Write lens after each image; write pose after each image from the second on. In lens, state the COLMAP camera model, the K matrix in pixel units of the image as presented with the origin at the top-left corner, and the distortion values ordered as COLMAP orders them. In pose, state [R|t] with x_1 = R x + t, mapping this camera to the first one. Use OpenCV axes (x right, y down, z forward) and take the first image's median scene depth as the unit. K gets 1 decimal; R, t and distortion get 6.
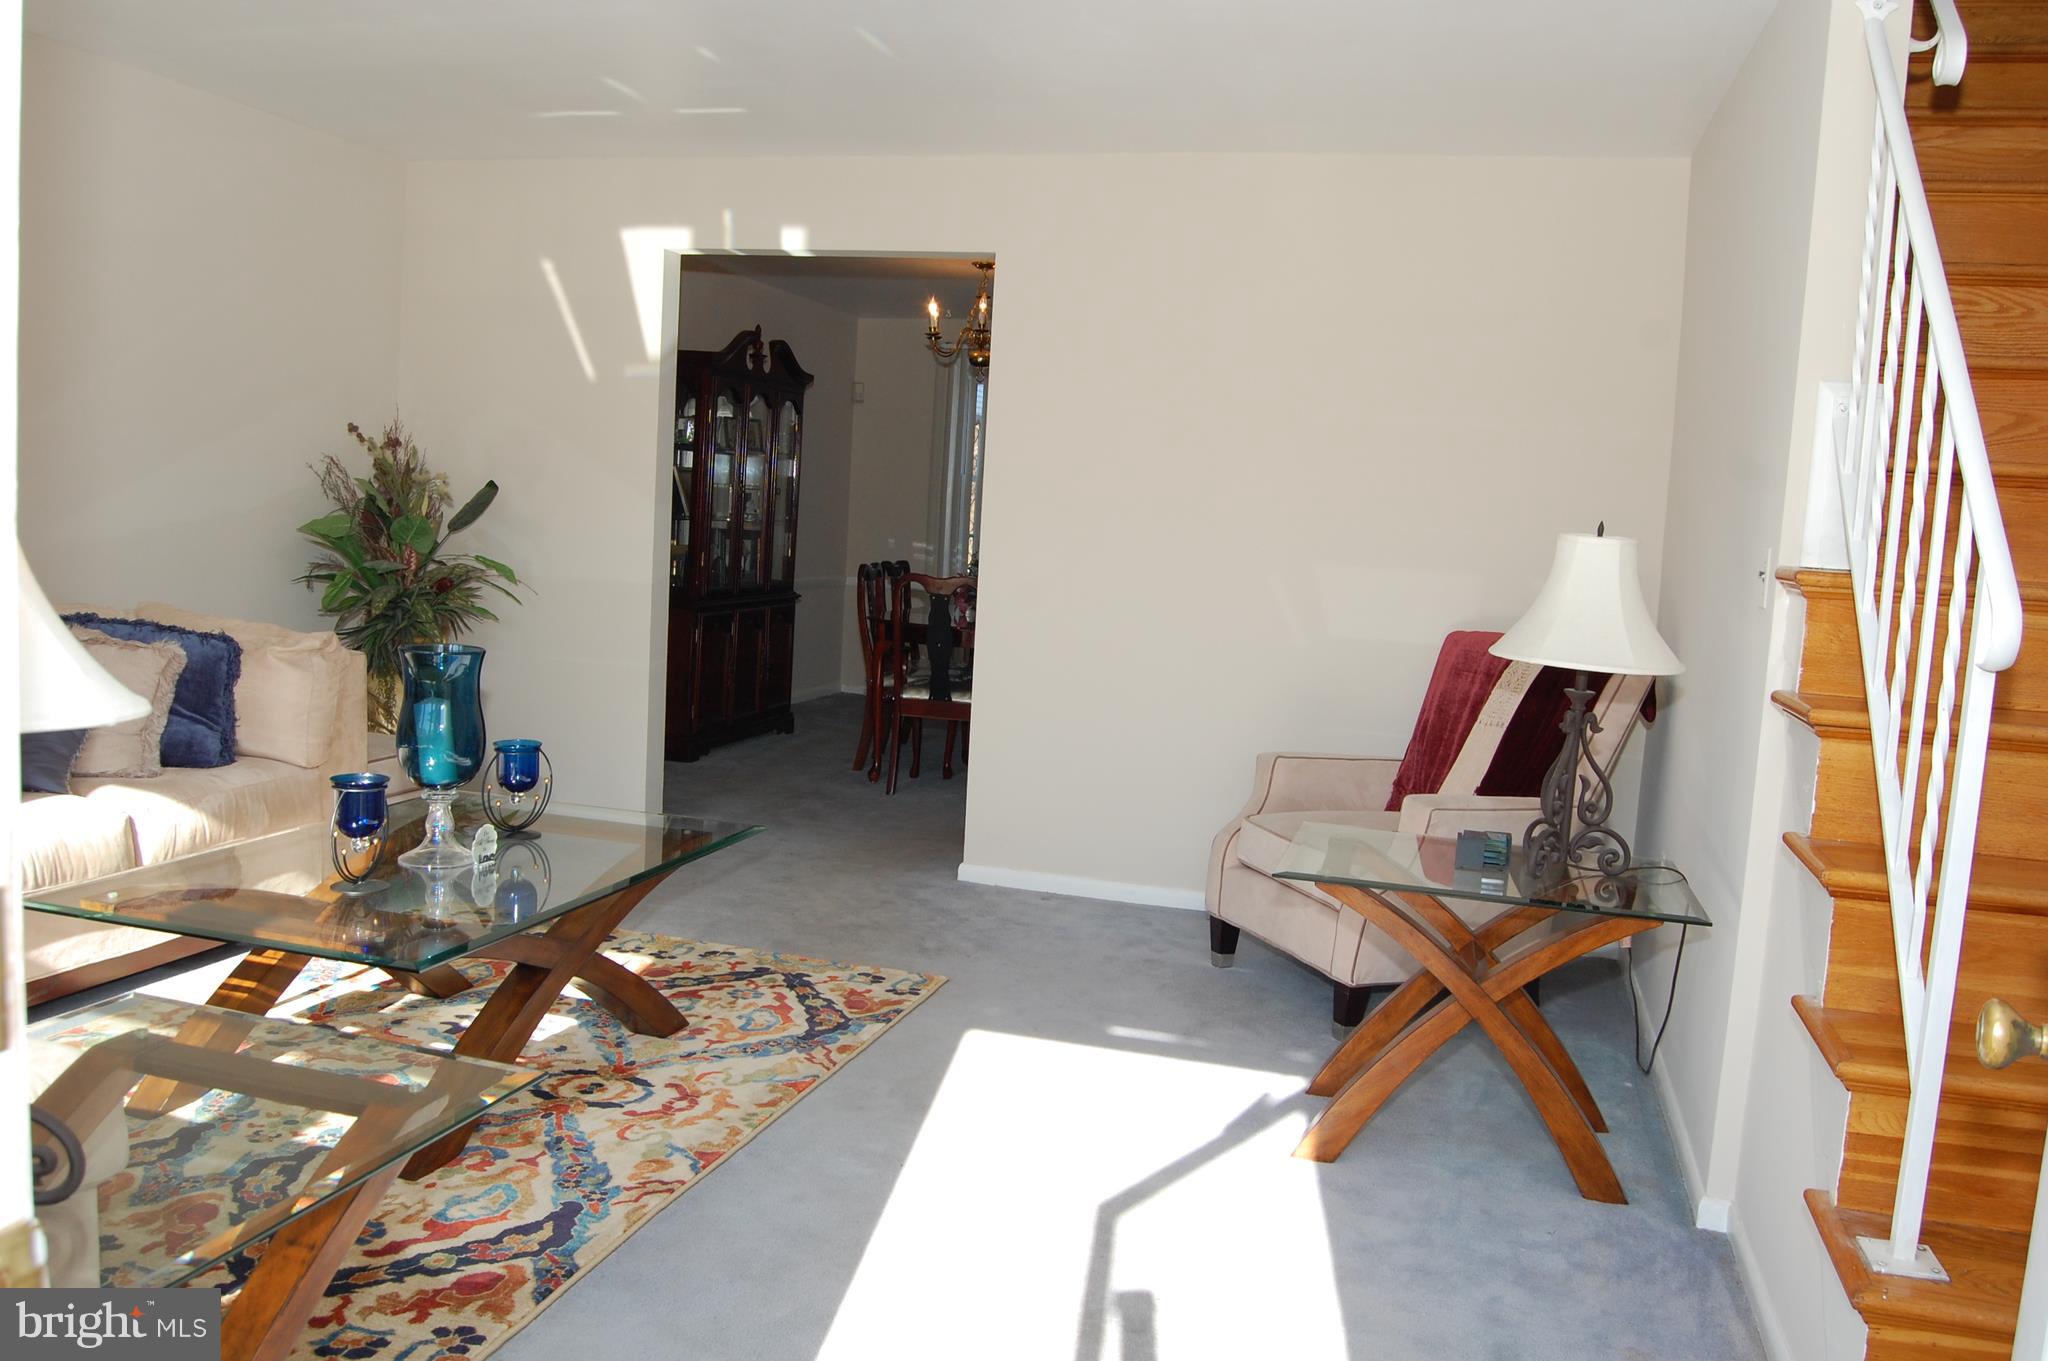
lens RADIAL K [[1668.0, 0, 1024.6], [0, 1668.0, 677.6], [0, 0, 1]] dist [-0.001612, -0.000557]
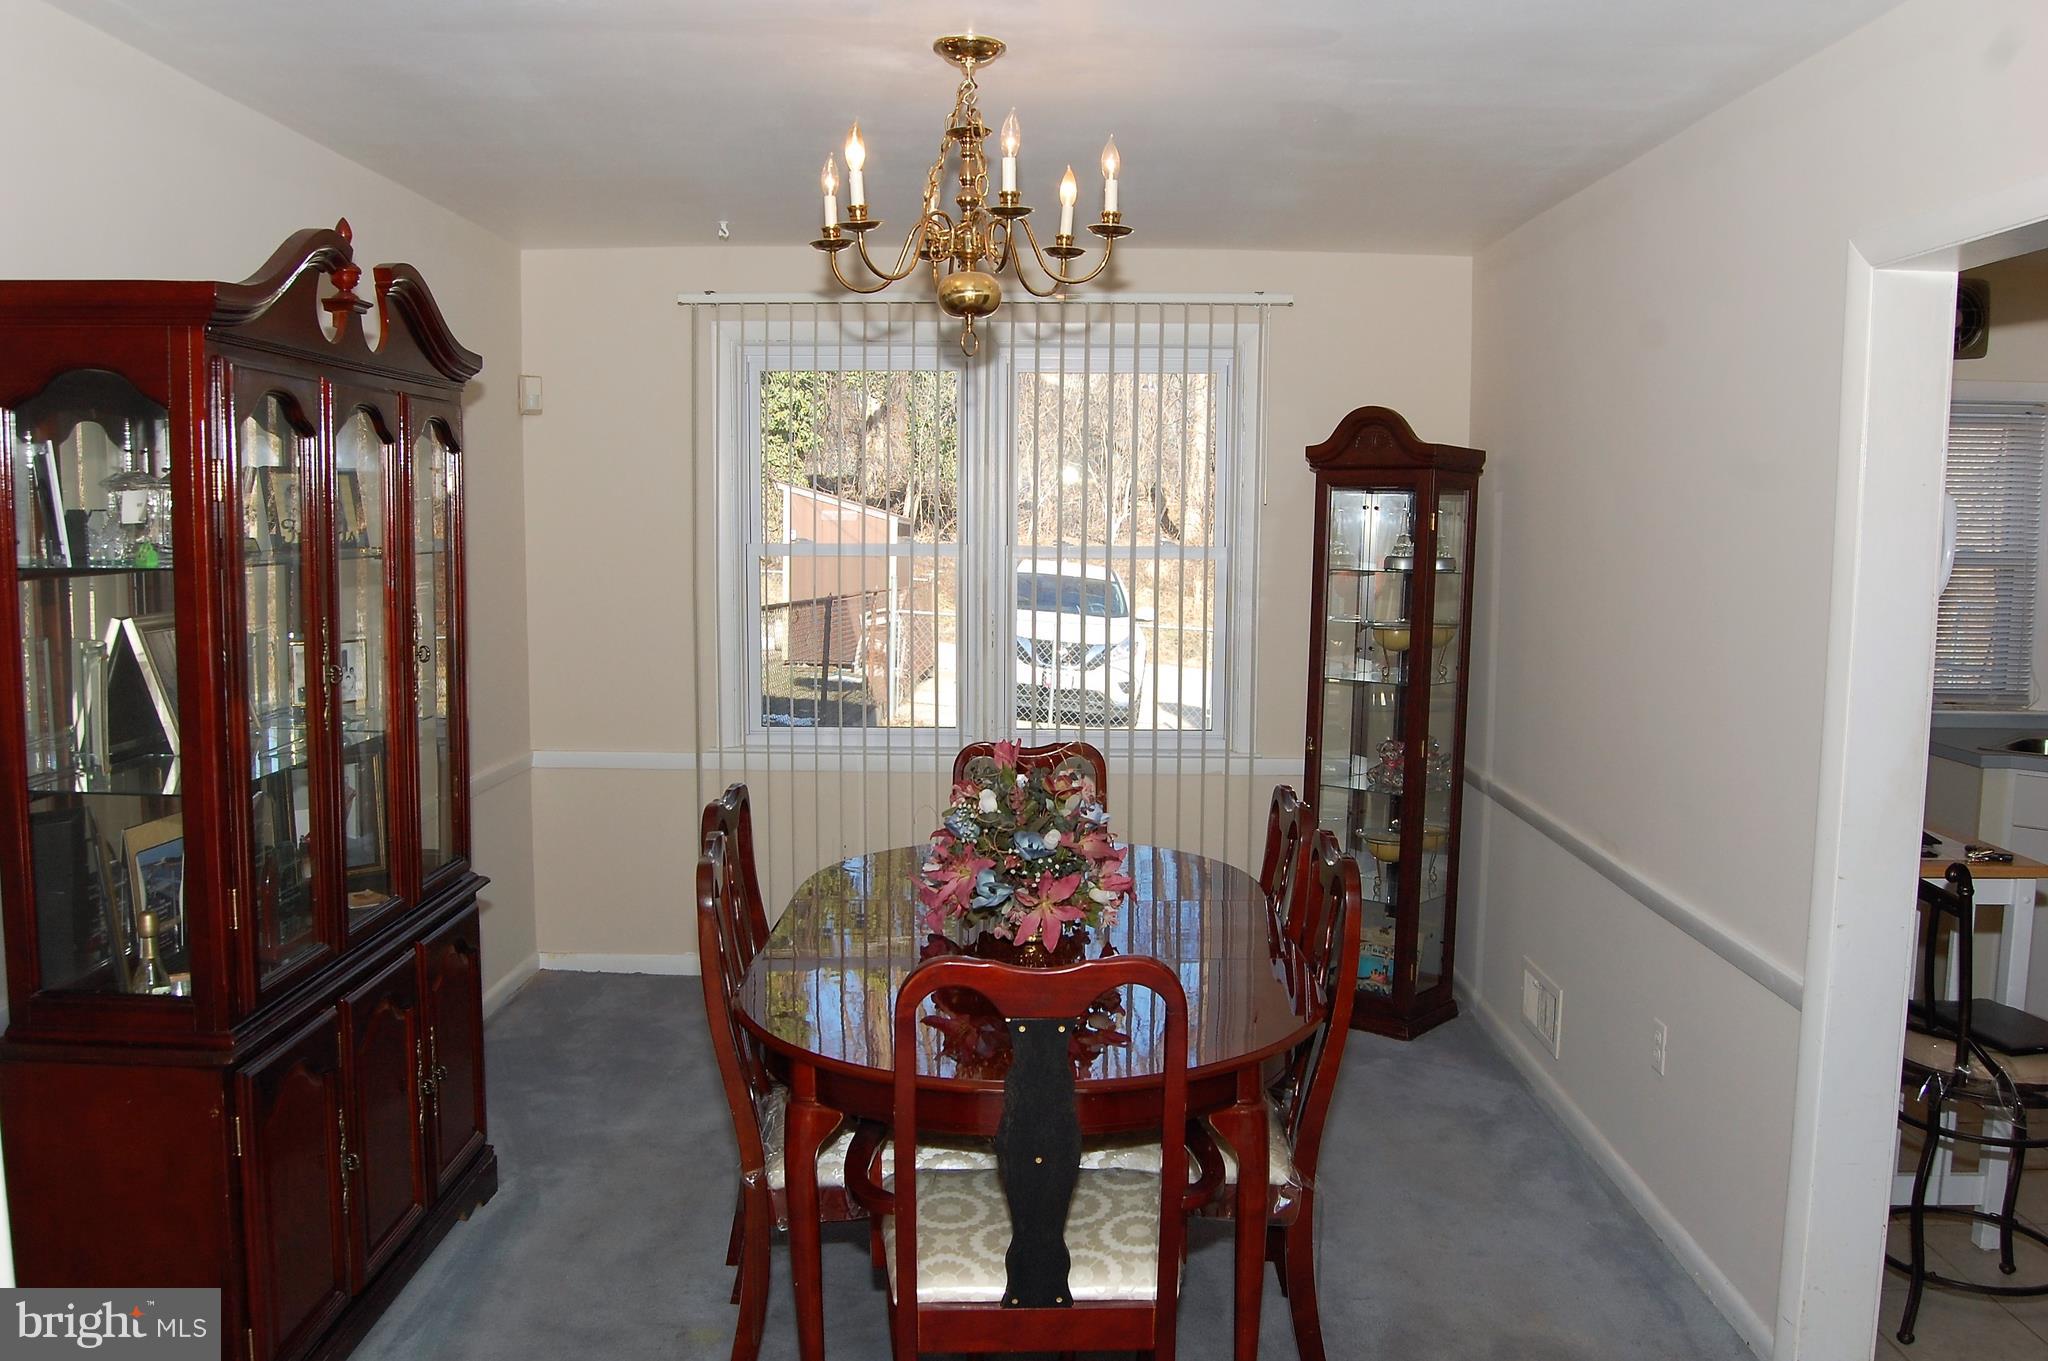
lens RADIAL K [[1668.0, 0, 1021.9], [0, 1668.0, 679.8], [0, 0, 1]] dist [-0.001612, -0.000557]
pose [[0.965463, -0.076679, 0.249002, -0.111826], [0.075663, 0.997040, 0.013666, -0.100933], [-0.249313, 0.005646, 0.968407, 0.592643]]
